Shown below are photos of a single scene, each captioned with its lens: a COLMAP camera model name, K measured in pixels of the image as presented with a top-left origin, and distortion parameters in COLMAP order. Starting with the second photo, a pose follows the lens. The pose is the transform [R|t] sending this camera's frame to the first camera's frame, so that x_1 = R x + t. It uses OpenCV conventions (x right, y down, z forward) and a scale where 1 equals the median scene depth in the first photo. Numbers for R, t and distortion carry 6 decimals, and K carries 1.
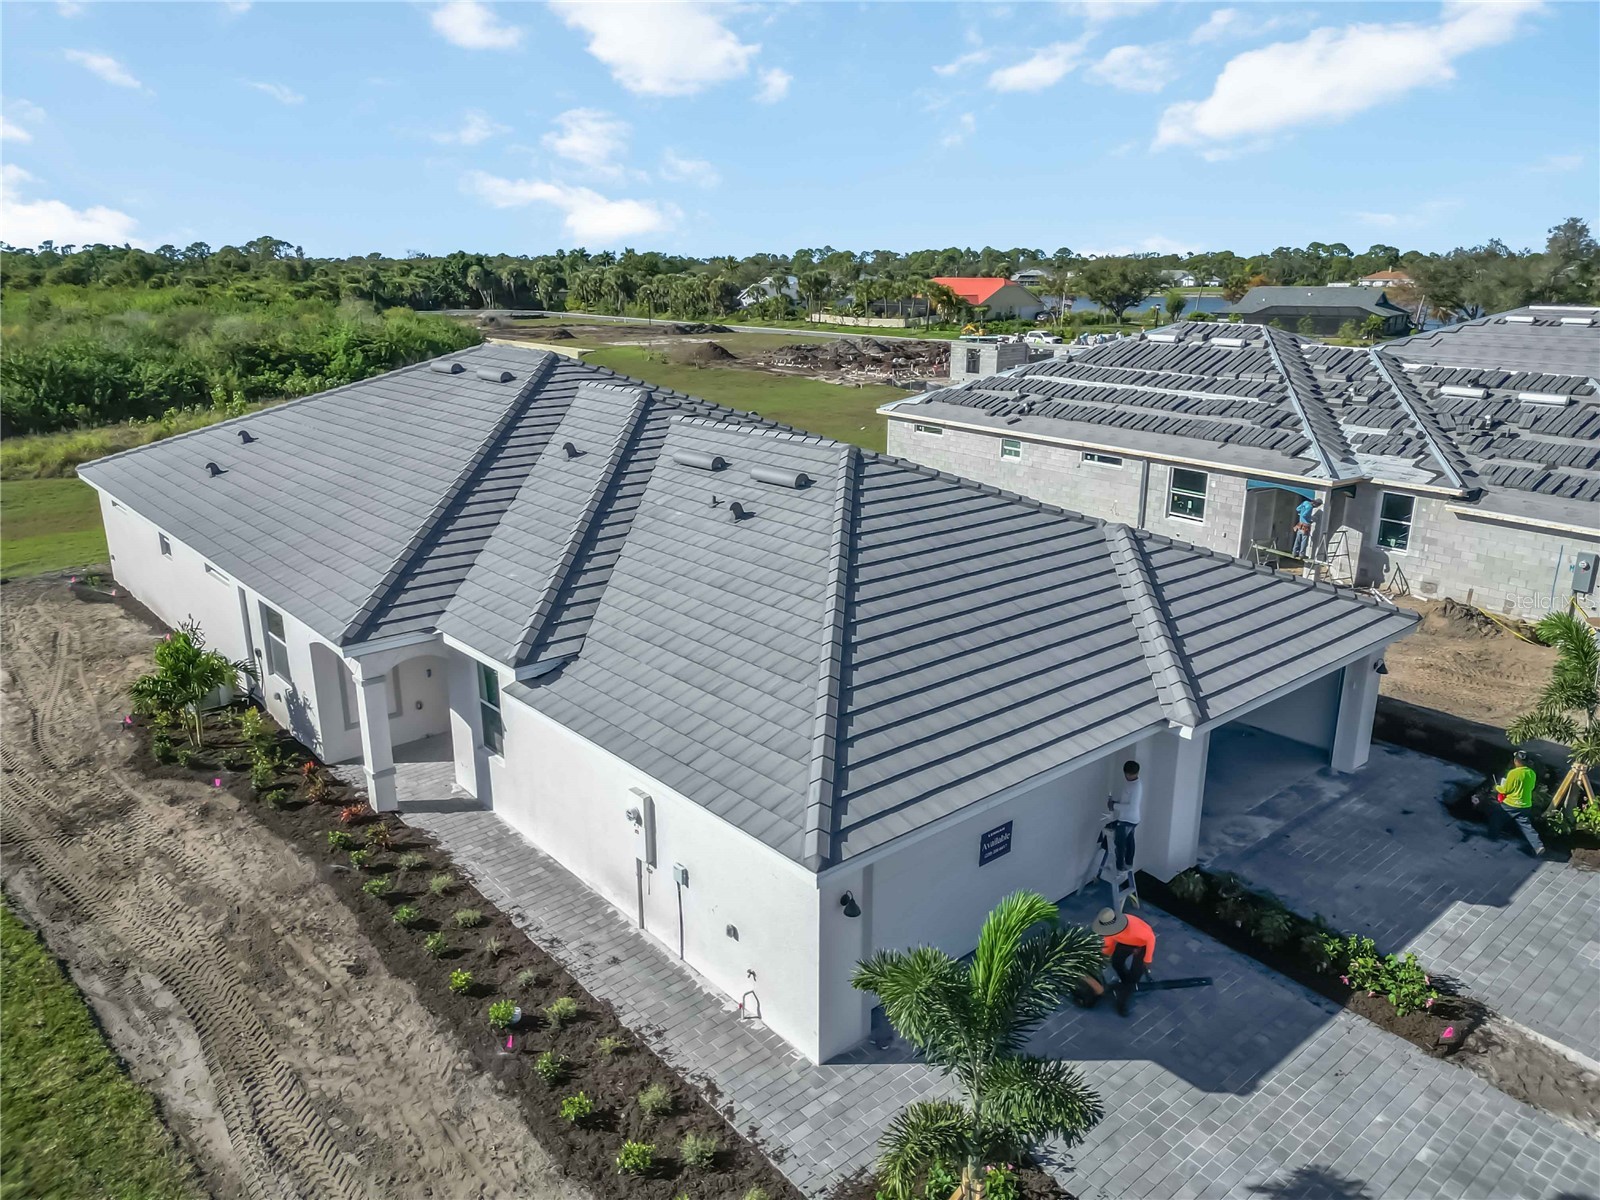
lens RADIAL K [[1116.5, 0, 800.0], [0, 1116.5, 600.0], [0, 0, 1]] dist [0.053991, -0.047949]
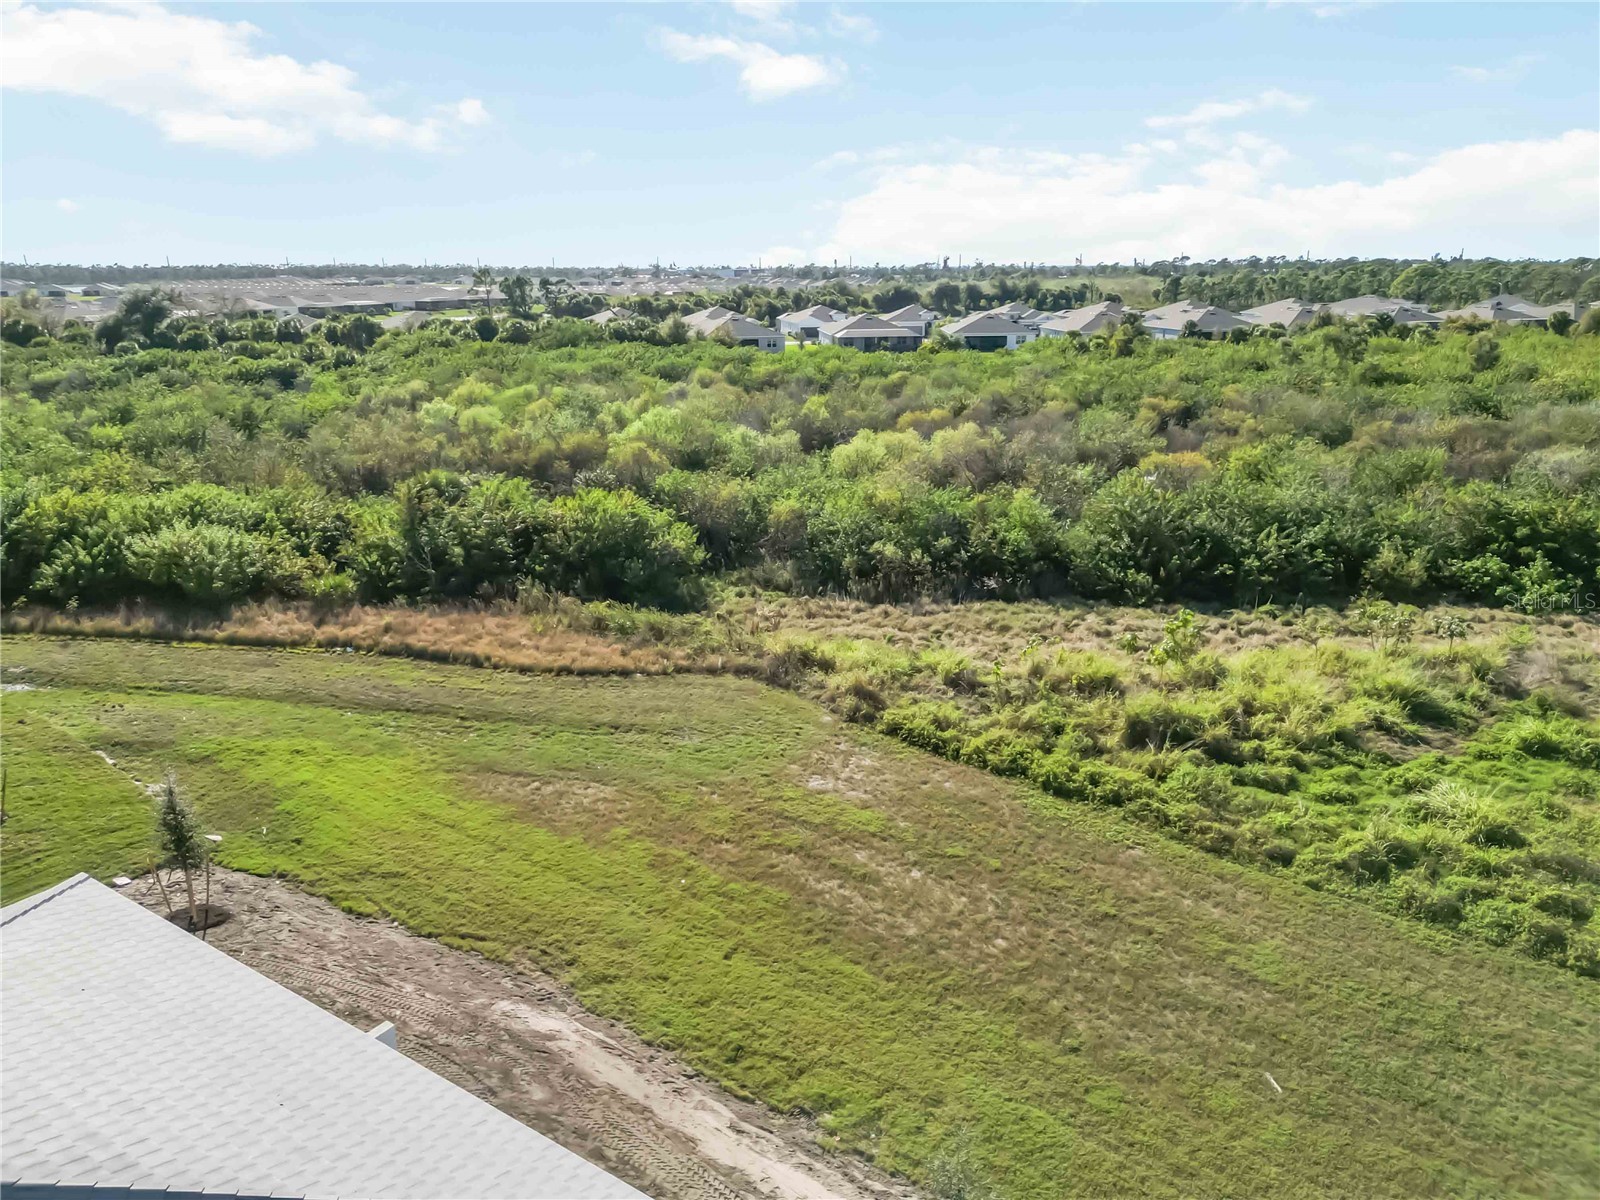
lens RADIAL K [[1116.5, 0, 800.0], [0, 1116.5, 600.0], [0, 0, 1]] dist [0.053991, -0.047949]
pose [[0.258086, 0.272582, -0.926871, 0.206914], [-0.271026, 0.941277, 0.201352, -0.904419], [0.927328, 0.199240, 0.316807, 1.878311]]
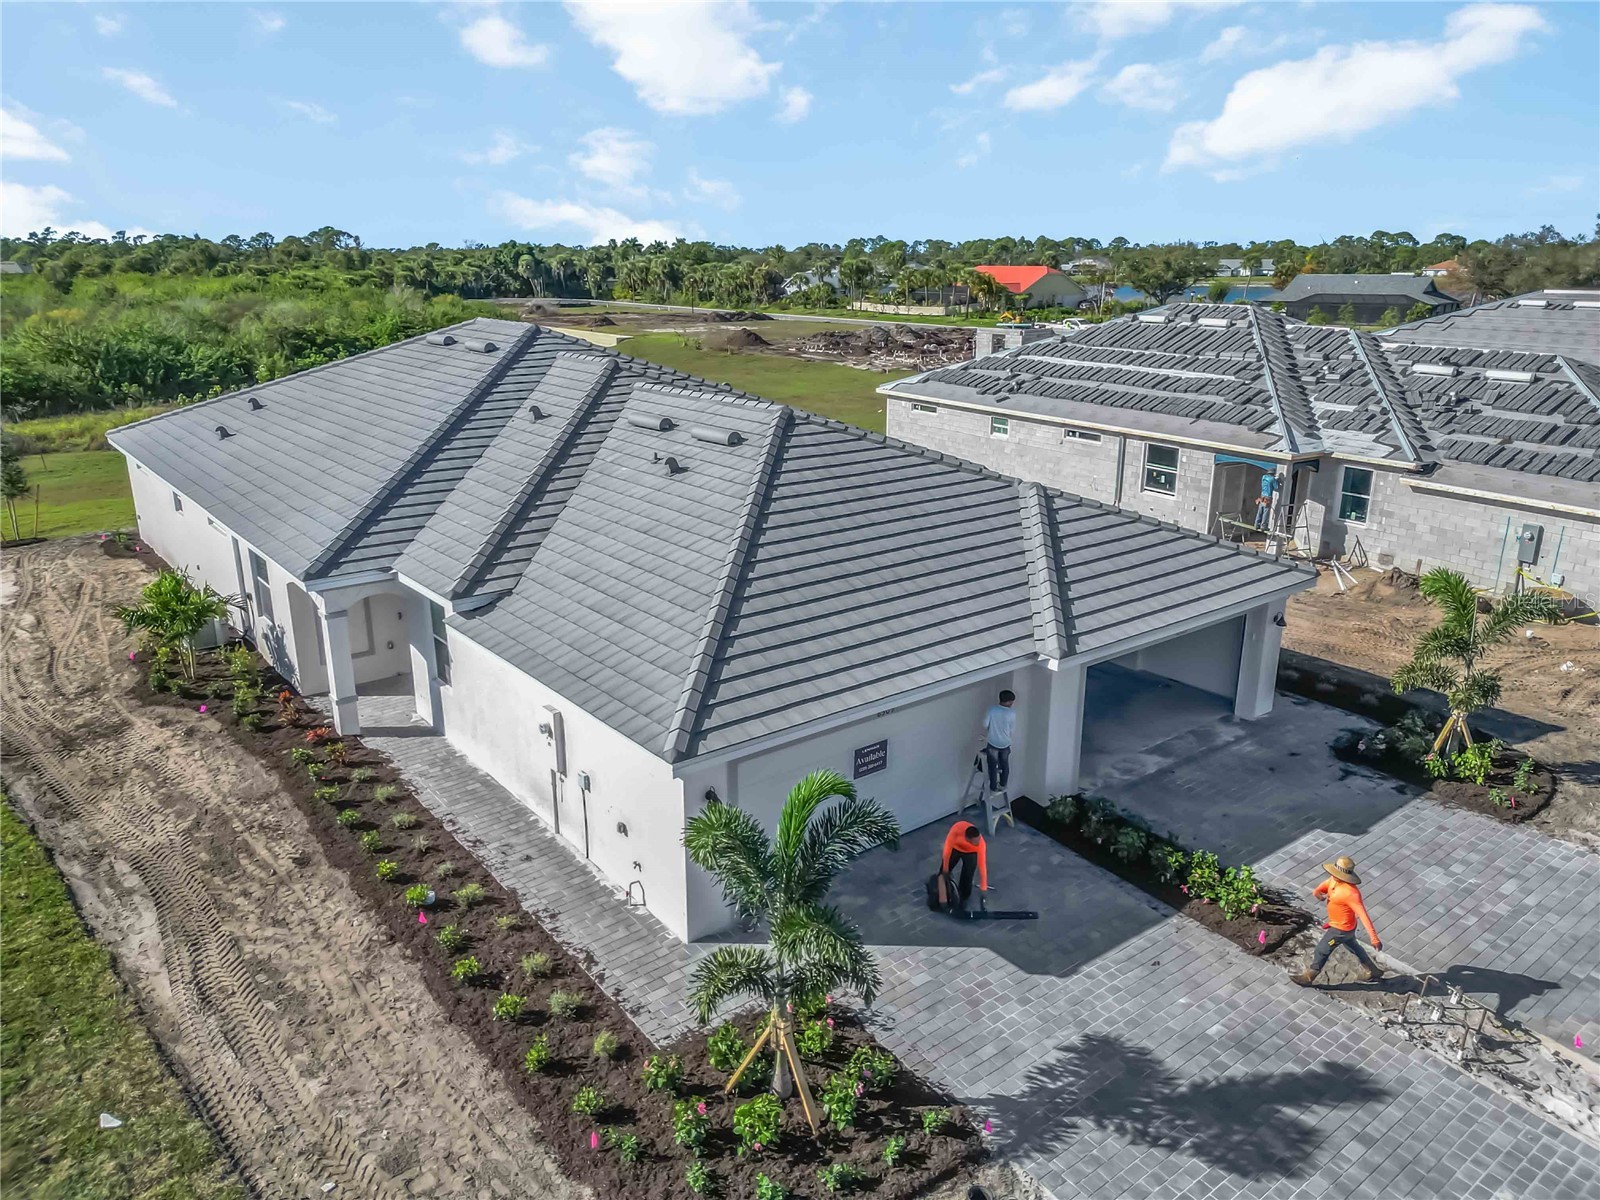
lens RADIAL K [[1116.5, 0, 800.0], [0, 1116.5, 600.0], [0, 0, 1]] dist [0.053991, -0.047949]
pose [[0.998891, 0.013684, -0.045060, 0.109700], [-0.013325, 0.999877, 0.008266, 0.037082], [0.045168, -0.007657, 0.998950, -0.071966]]
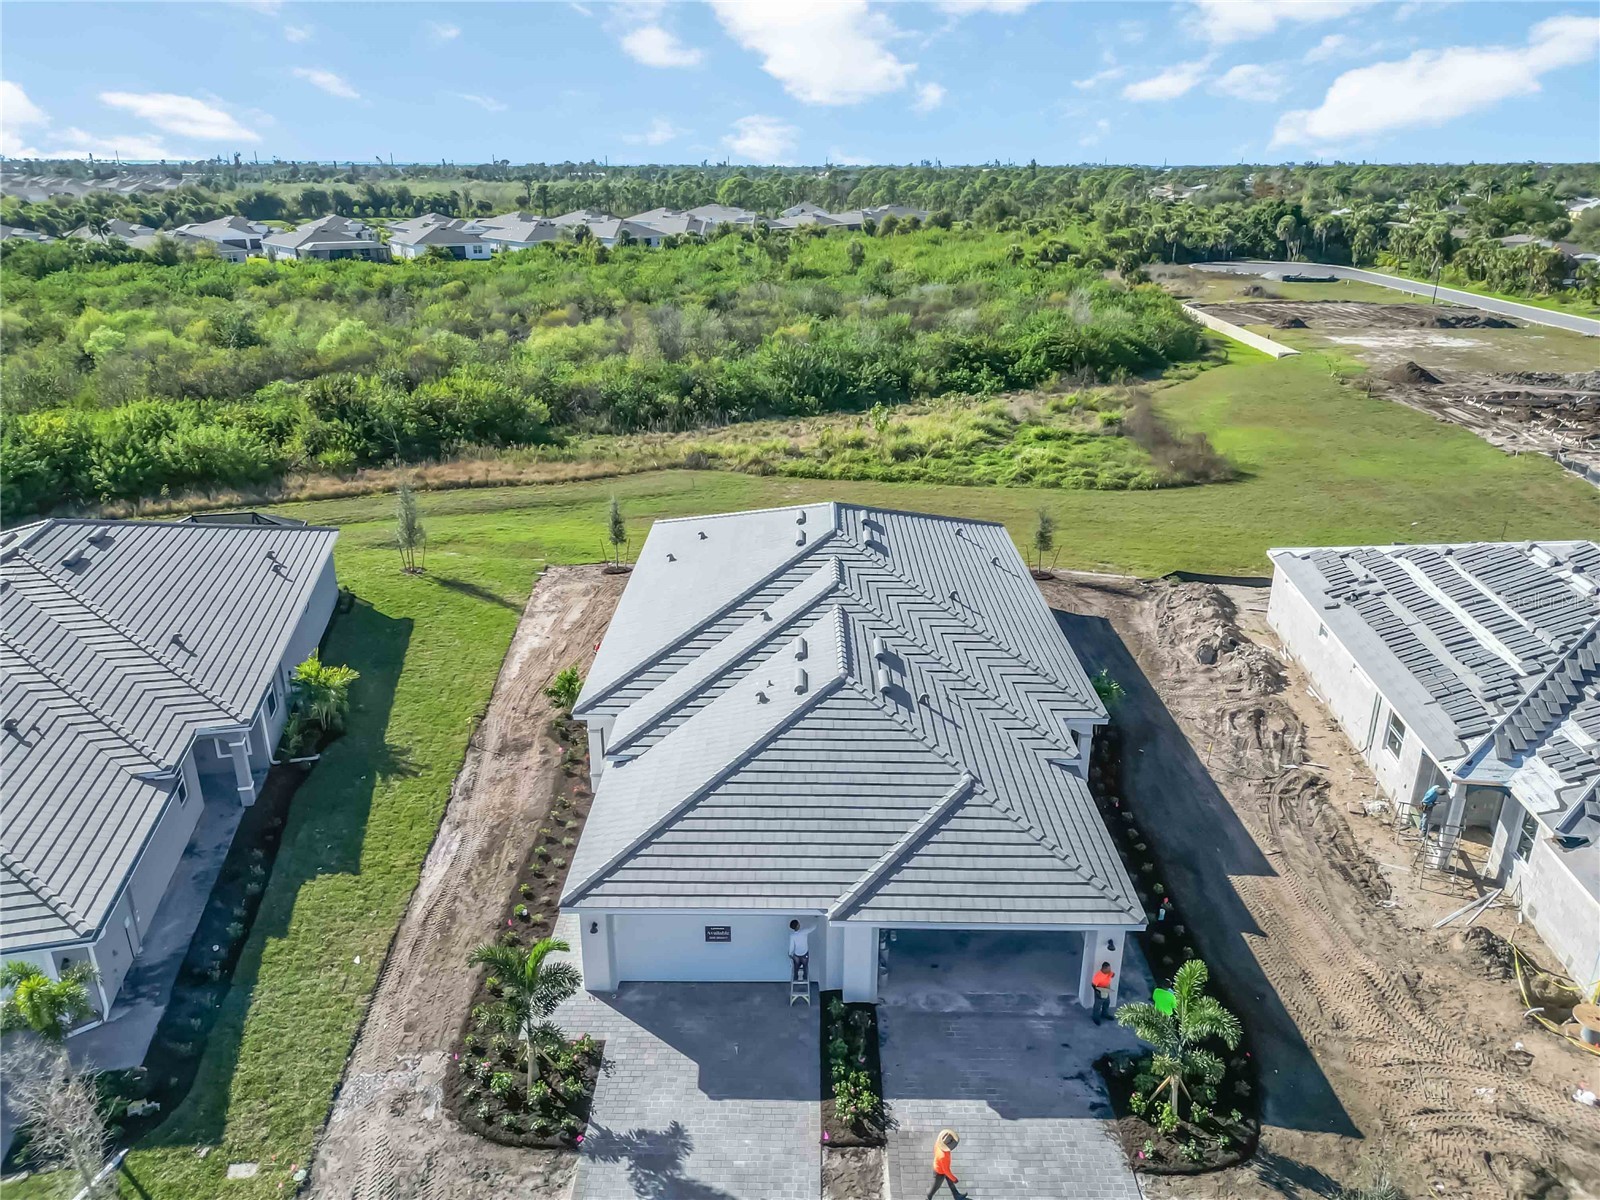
lens RADIAL K [[1116.5, 0, 800.0], [0, 1116.5, 600.0], [0, 0, 1]] dist [0.053991, -0.047949]
pose [[0.751206, 0.240084, -0.614857, 0.942401], [-0.190622, 0.970724, 0.146145, -0.456628], [0.631944, 0.007420, 0.774979, -0.278327]]
